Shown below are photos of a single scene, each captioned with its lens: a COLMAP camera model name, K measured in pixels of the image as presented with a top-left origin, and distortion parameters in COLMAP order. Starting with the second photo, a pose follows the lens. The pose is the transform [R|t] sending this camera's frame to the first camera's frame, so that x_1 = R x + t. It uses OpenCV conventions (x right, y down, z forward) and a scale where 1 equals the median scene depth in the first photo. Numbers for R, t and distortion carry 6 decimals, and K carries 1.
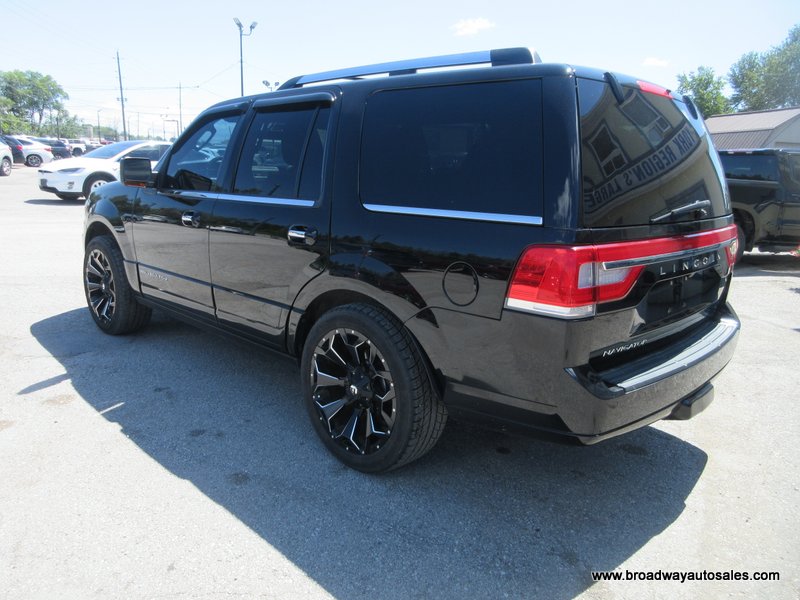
lens RADIAL K [[603.1, 0, 396.9], [0, 603.1, 301.2], [0, 0, 1]] dist [0.000256, -0.005662]
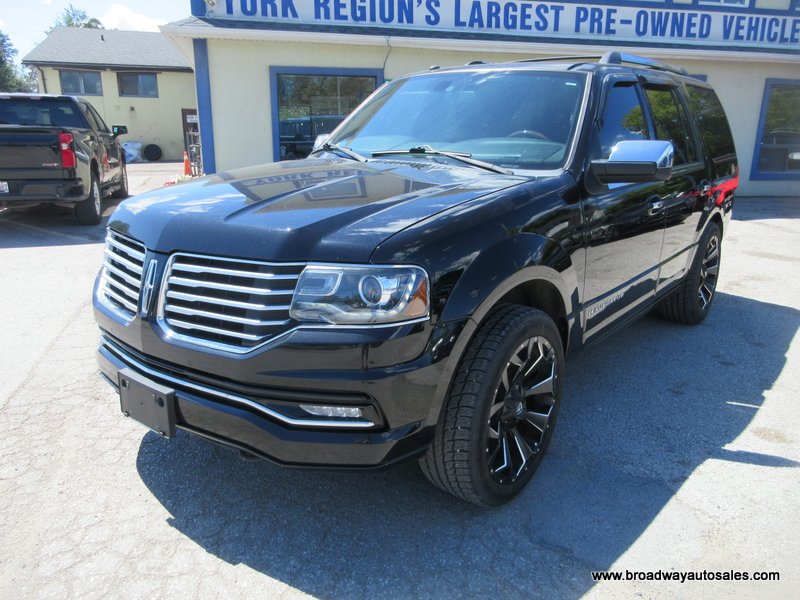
lens RADIAL K [[603.1, 0, 400.5], [0, 603.1, 298.6], [0, 0, 1]] dist [0.000256, -0.005662]
pose [[-0.089968, -0.315608, 0.944615, -1.243437], [0.204046, 0.922501, 0.327654, -0.405771], [-0.974818, 0.222224, -0.018597, 1.456264]]
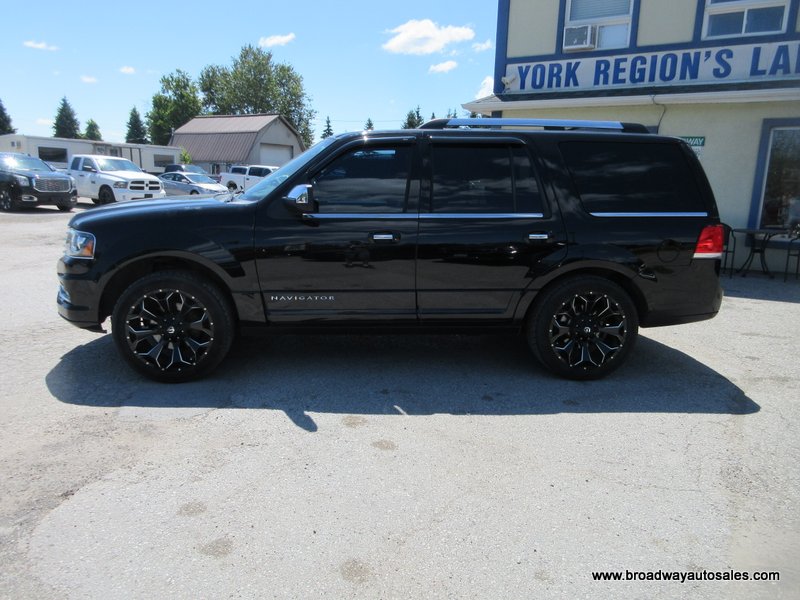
lens RADIAL K [[603.1, 0, 393.6], [0, 603.1, 294.7], [0, 0, 1]] dist [0.000256, -0.005662]
pose [[0.665036, -0.165612, 0.728217, -1.200551], [0.167277, 0.983359, 0.070873, -0.109738], [-0.727836, 0.074680, 0.681672, 0.219882]]
